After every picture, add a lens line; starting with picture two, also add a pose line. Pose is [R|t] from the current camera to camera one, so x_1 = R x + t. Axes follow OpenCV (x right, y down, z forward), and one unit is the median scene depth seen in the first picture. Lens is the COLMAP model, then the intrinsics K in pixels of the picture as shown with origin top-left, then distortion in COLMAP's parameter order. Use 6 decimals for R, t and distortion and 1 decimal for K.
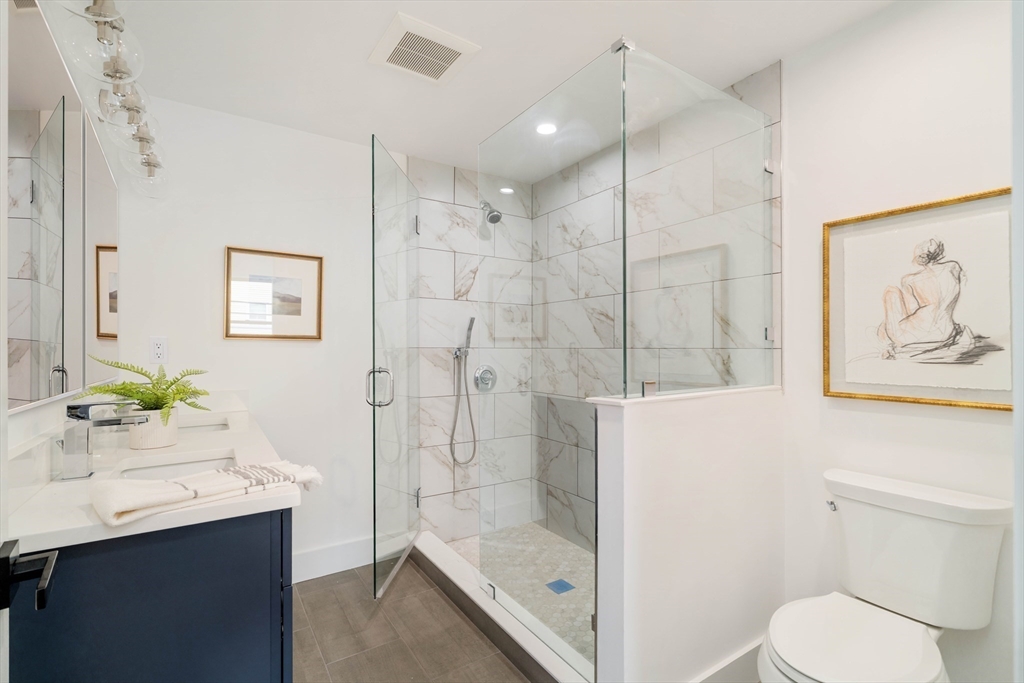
lens RADIAL K [[461.1, 0, 511.3], [0, 461.1, 343.0], [0, 0, 1]] dist [-0.001945, -0.000344]
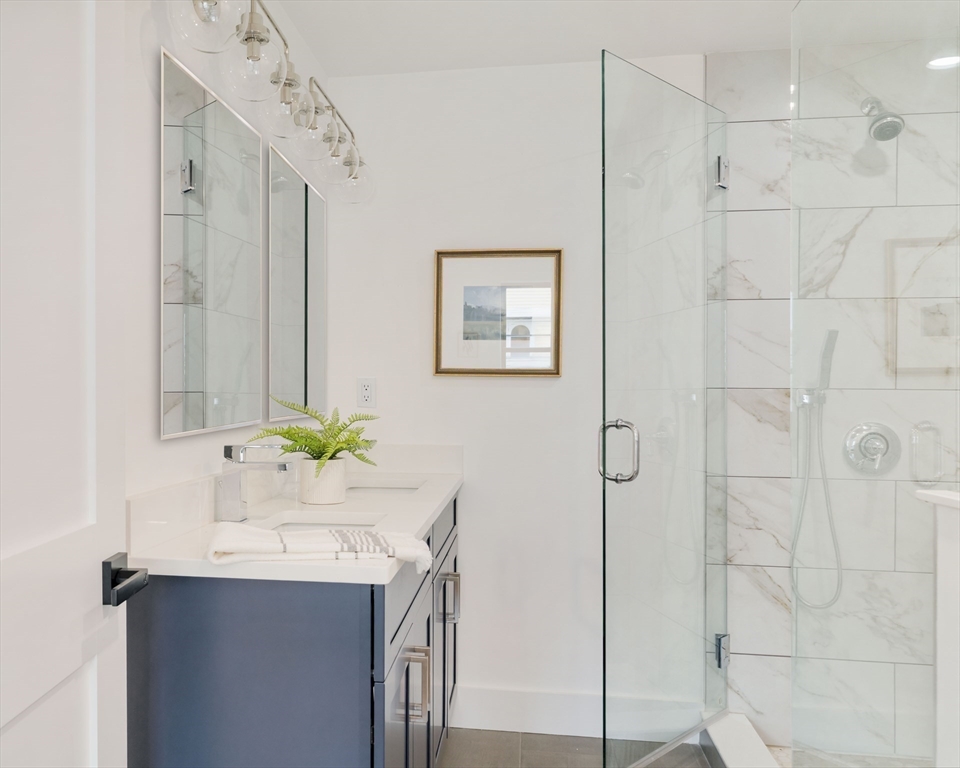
lens RADIAL K [[889.5, 0, 479.8], [0, 889.5, 386.3], [0, 0, 1]] dist [-0.003072, 0.007896]
pose [[0.739463, -0.000667, -0.673197, 0.308413], [0.004681, 0.999980, 0.004151, 0.001839], [0.673181, -0.006221, 0.739451, -0.012520]]
